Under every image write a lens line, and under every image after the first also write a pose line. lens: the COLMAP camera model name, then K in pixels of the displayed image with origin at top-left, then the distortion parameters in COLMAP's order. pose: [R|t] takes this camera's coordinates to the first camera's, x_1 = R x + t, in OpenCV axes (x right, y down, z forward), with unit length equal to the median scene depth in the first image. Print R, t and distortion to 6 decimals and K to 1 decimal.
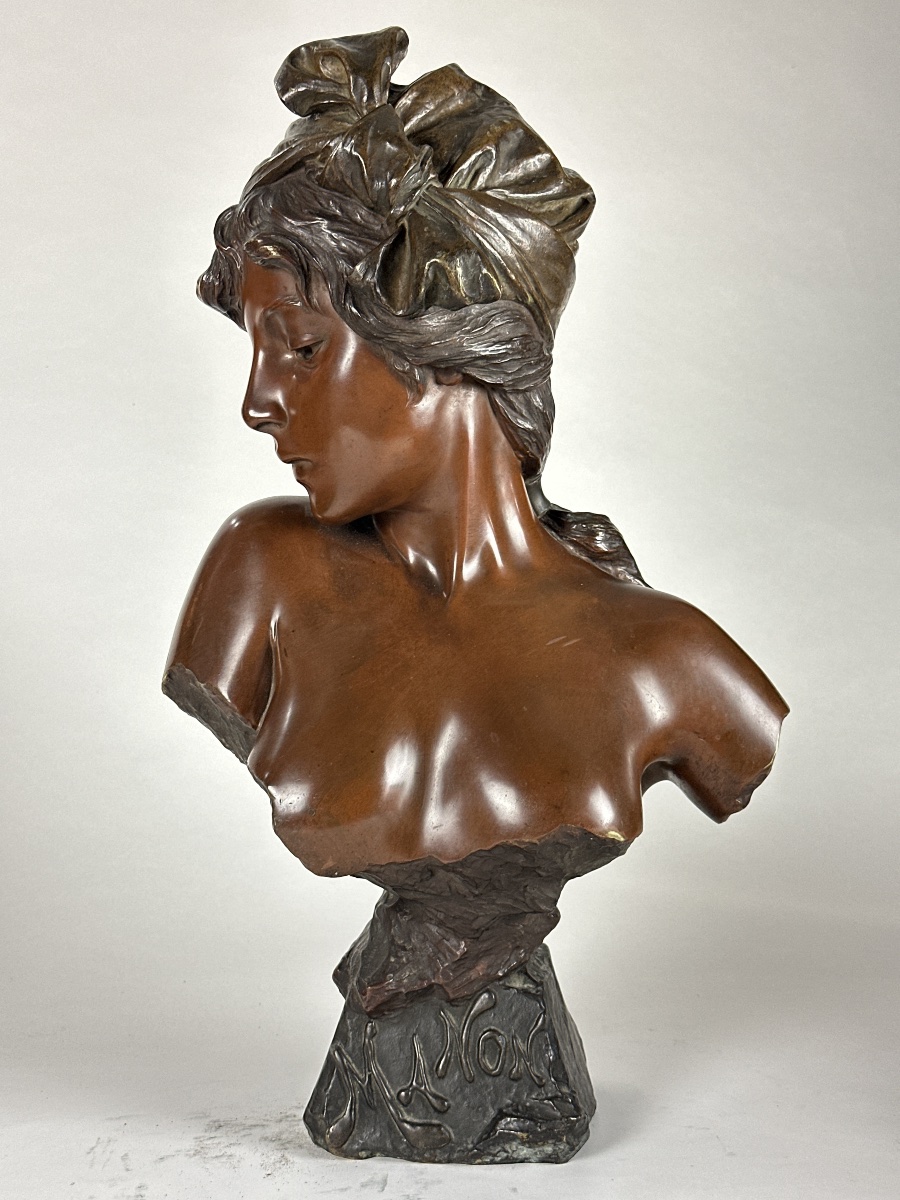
lens RADIAL K [[1683.9, 0, 450.0], [0, 1683.9, 600.0], [0, 0, 1]] dist [0.103751, -0.014734]
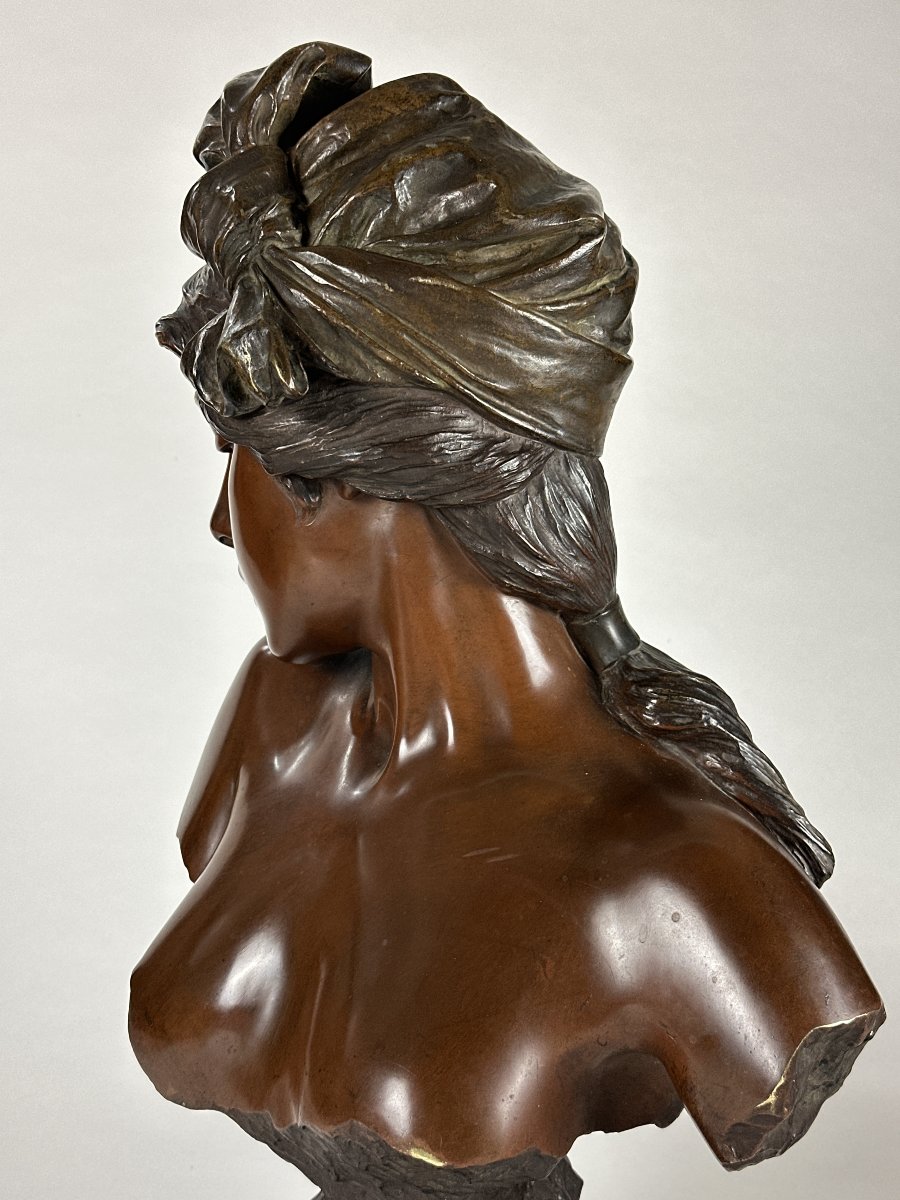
lens RADIAL K [[1673.2, 0, 449.9], [0, 1673.2, 573.6], [0, 0, 1]] dist [0.083095, -0.013936]
pose [[0.744669, 0.053407, -0.665294, 0.529629], [-0.065953, 0.997803, 0.006278, -0.099349], [0.664167, 0.039203, 0.746555, 0.457337]]
